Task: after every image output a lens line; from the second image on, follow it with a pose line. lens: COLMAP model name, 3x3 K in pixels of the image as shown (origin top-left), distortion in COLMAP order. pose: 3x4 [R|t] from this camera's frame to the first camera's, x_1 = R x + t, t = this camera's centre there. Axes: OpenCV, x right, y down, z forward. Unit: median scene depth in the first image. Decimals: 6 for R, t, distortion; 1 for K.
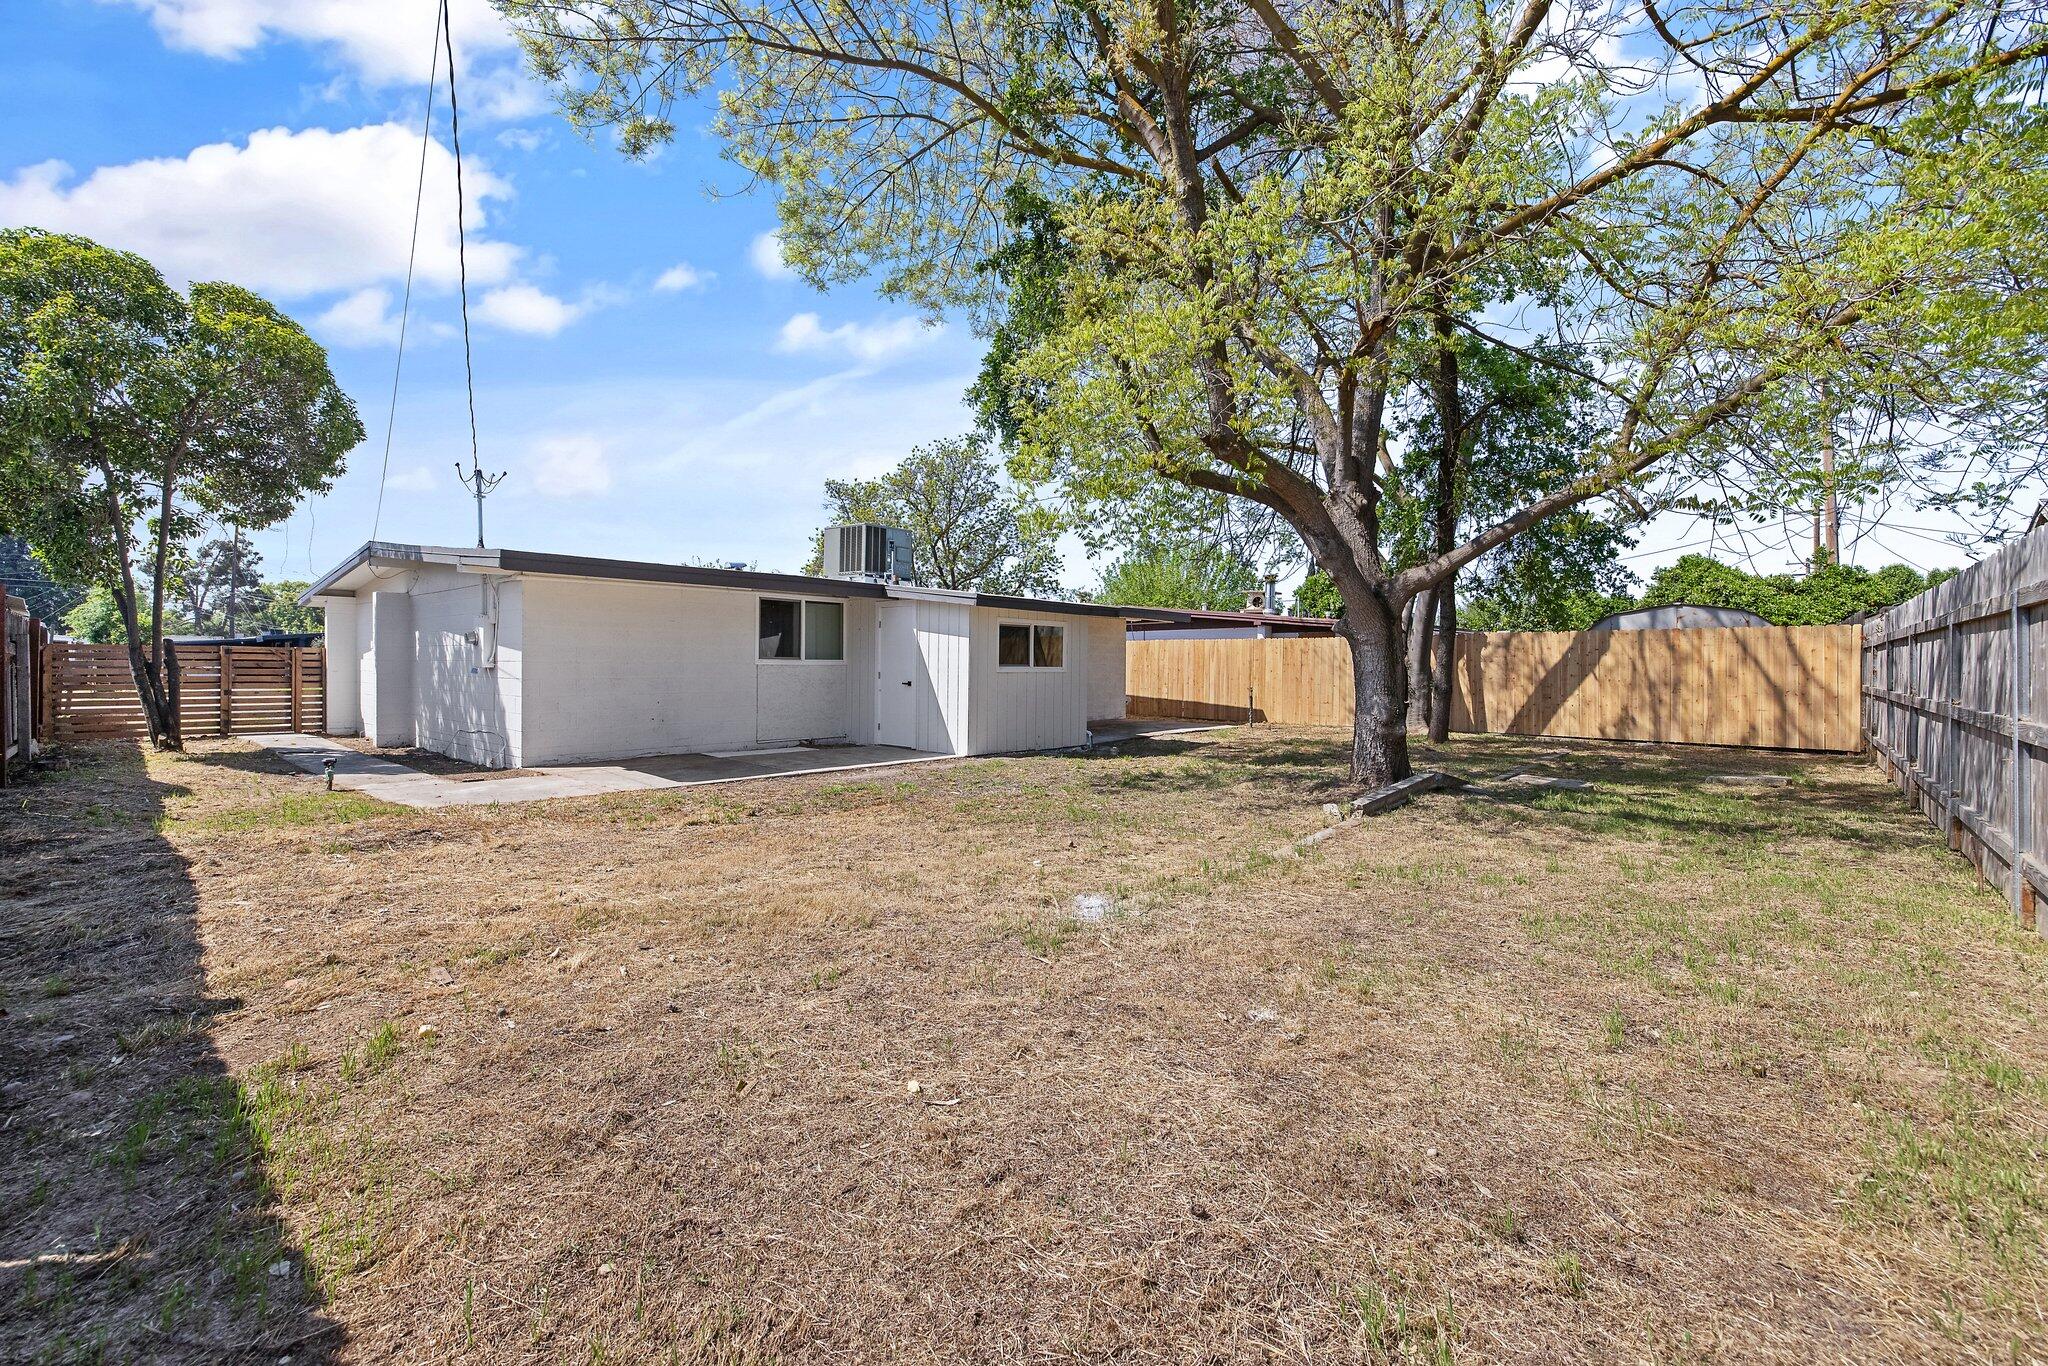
lens RADIAL K [[868.9, 0, 1031.0], [0, 868.9, 676.4], [0, 0, 1]] dist [0.009384, -0.000512]
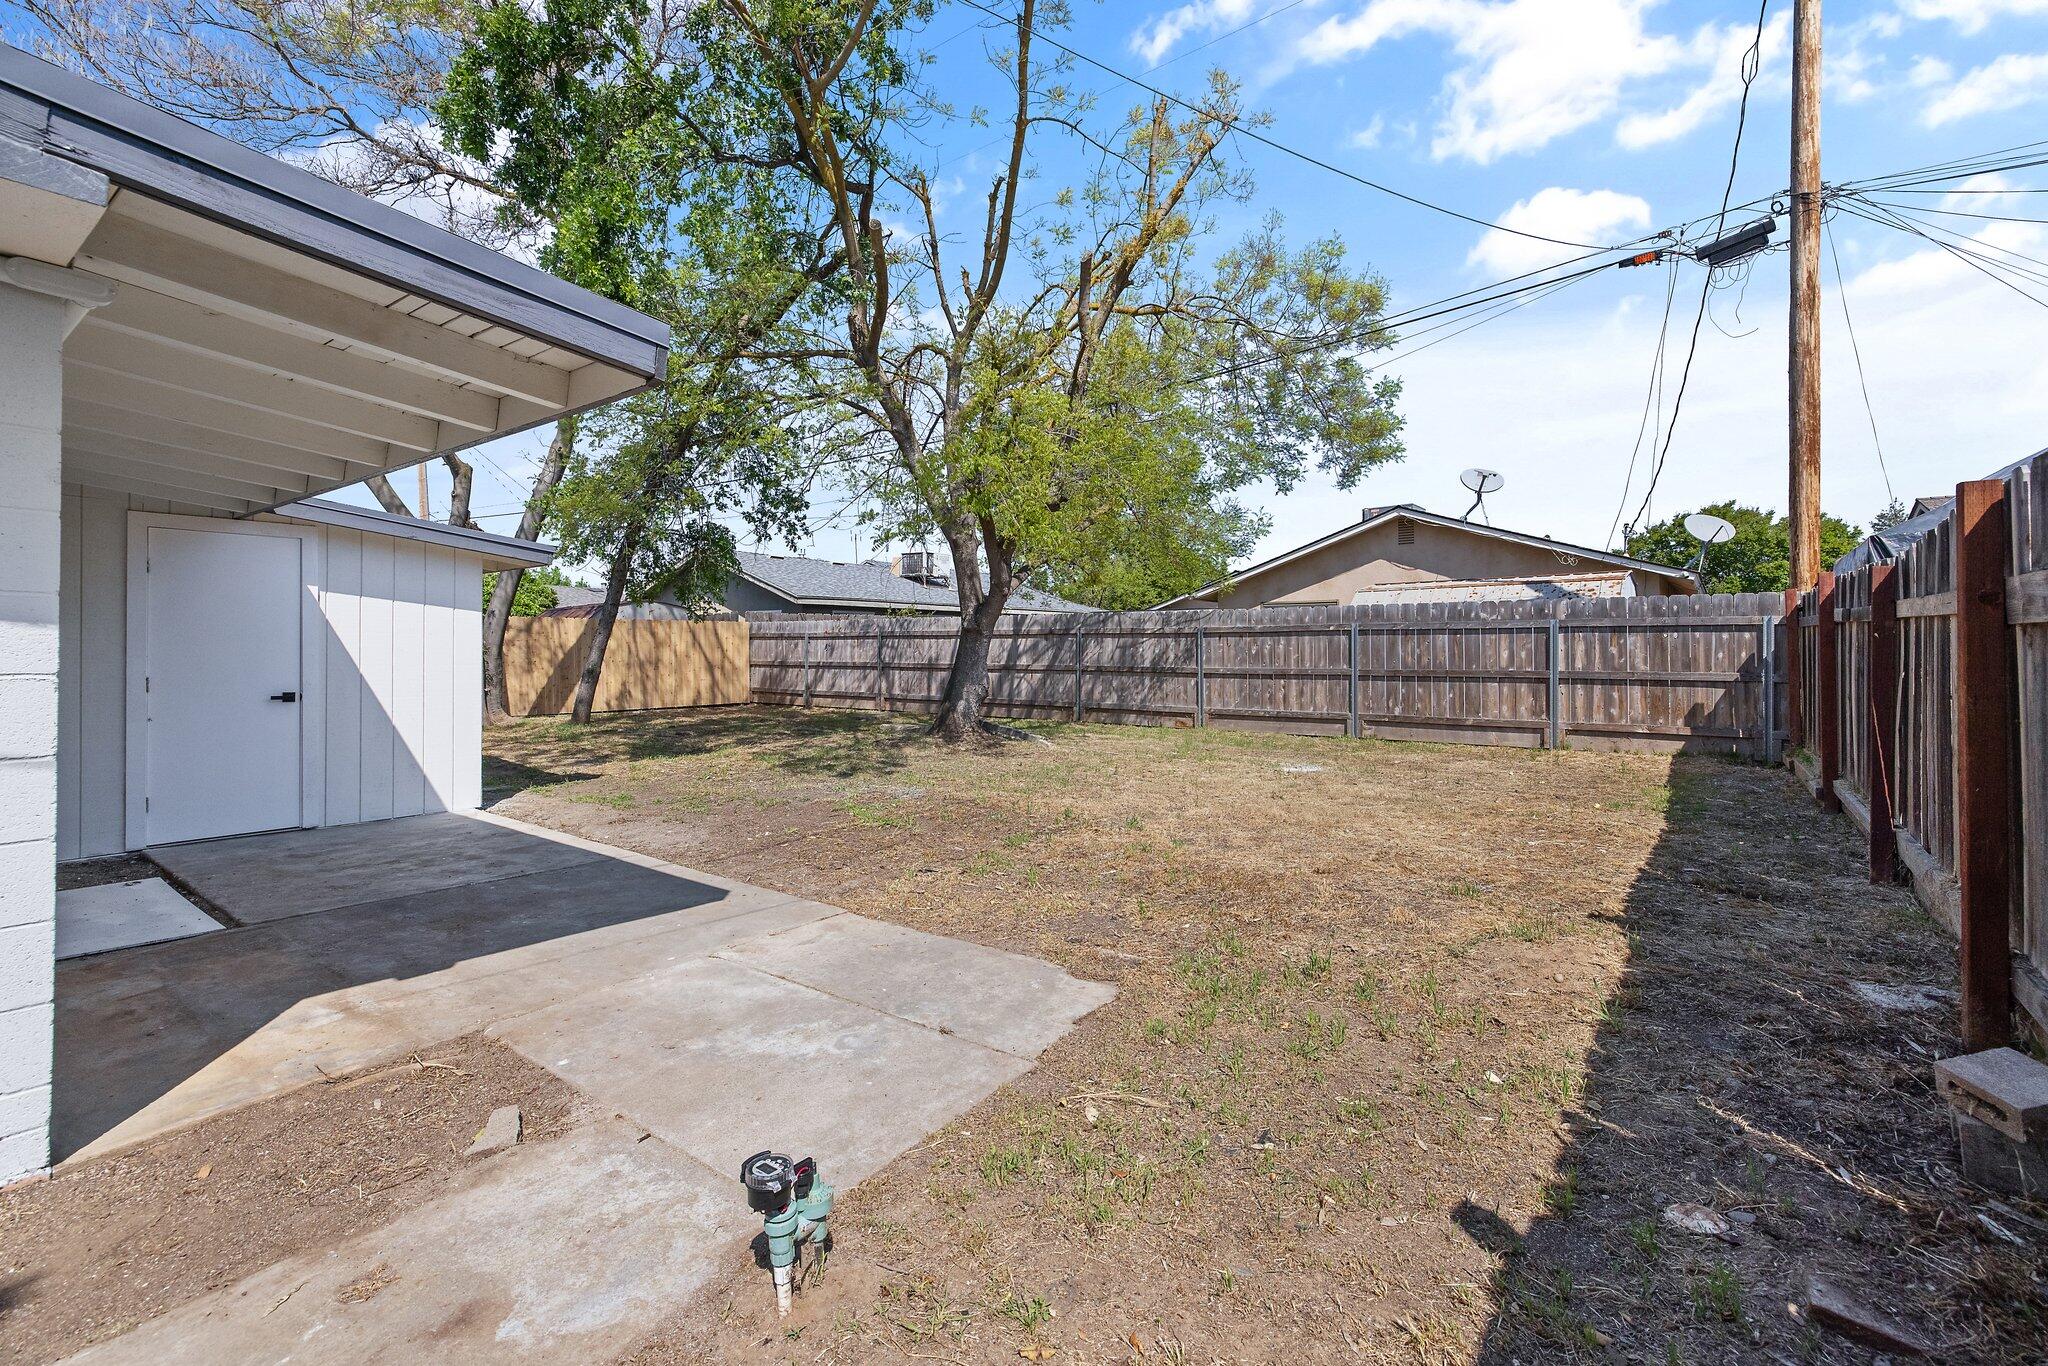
lens RADIAL K [[868.9, 0, 1042.0], [0, 868.9, 646.2], [0, 0, 1]] dist [0.009384, -0.000512]
pose [[-0.099726, -0.004558, 0.995005, -0.614297], [0.012397, 0.999906, 0.005823, -0.016720], [-0.994938, 0.012916, -0.099660, 0.579580]]
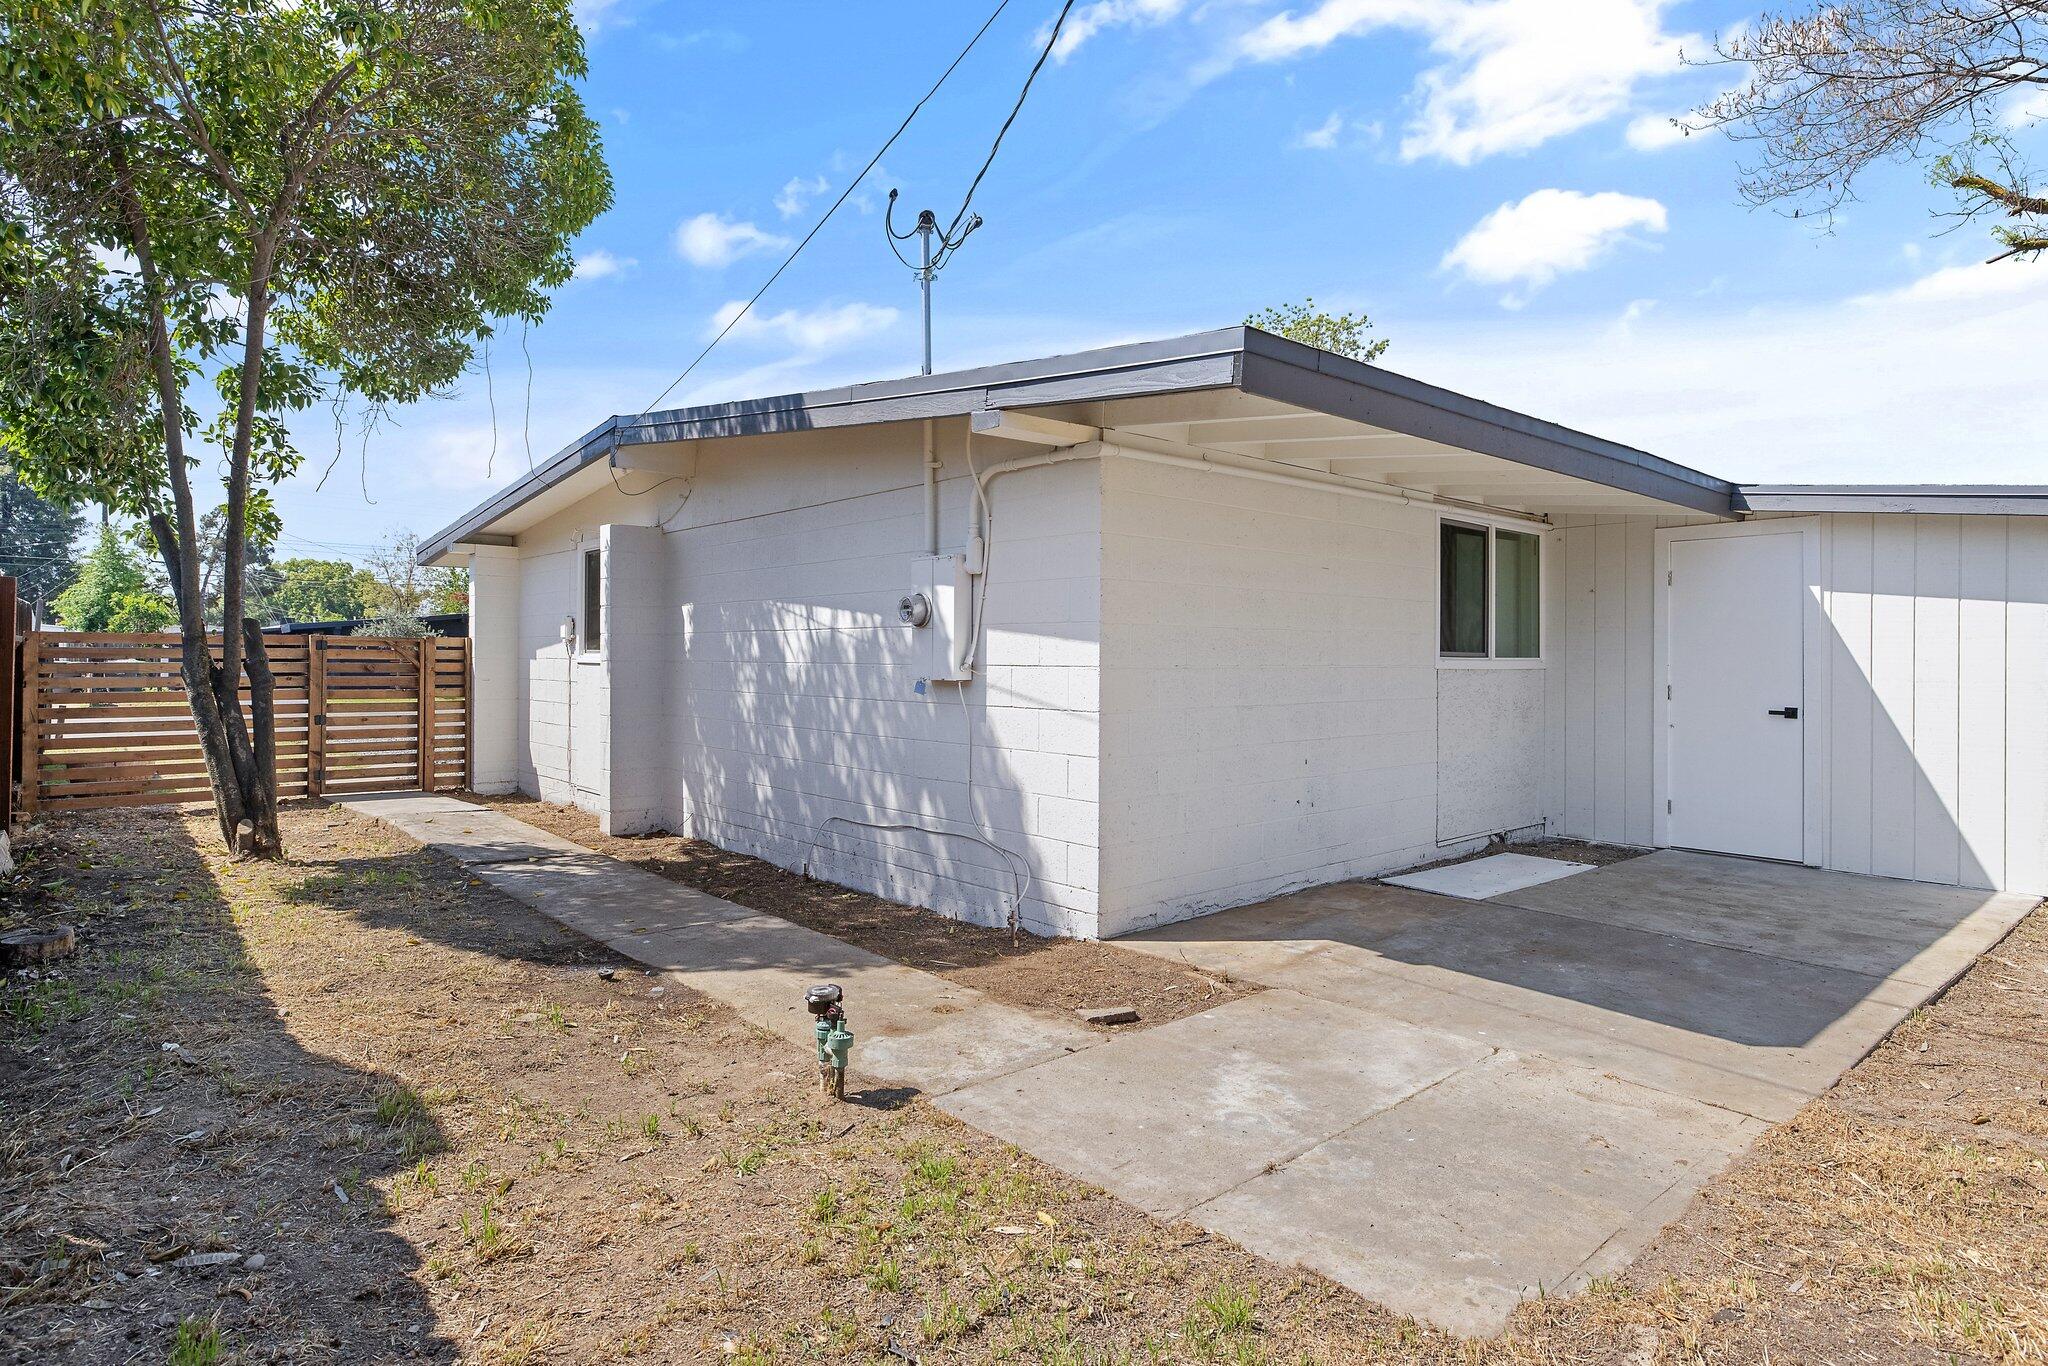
lens RADIAL K [[1118.5, 0, 1026.4], [0, 1118.5, 666.6], [0, 0, 1]] dist [0.001462, 0.003120]
pose [[0.993085, -0.000979, -0.117394, -0.415156], [0.000146, 0.999975, -0.007105, -0.010472], [0.117398, 0.007039, 0.993060, 0.372118]]
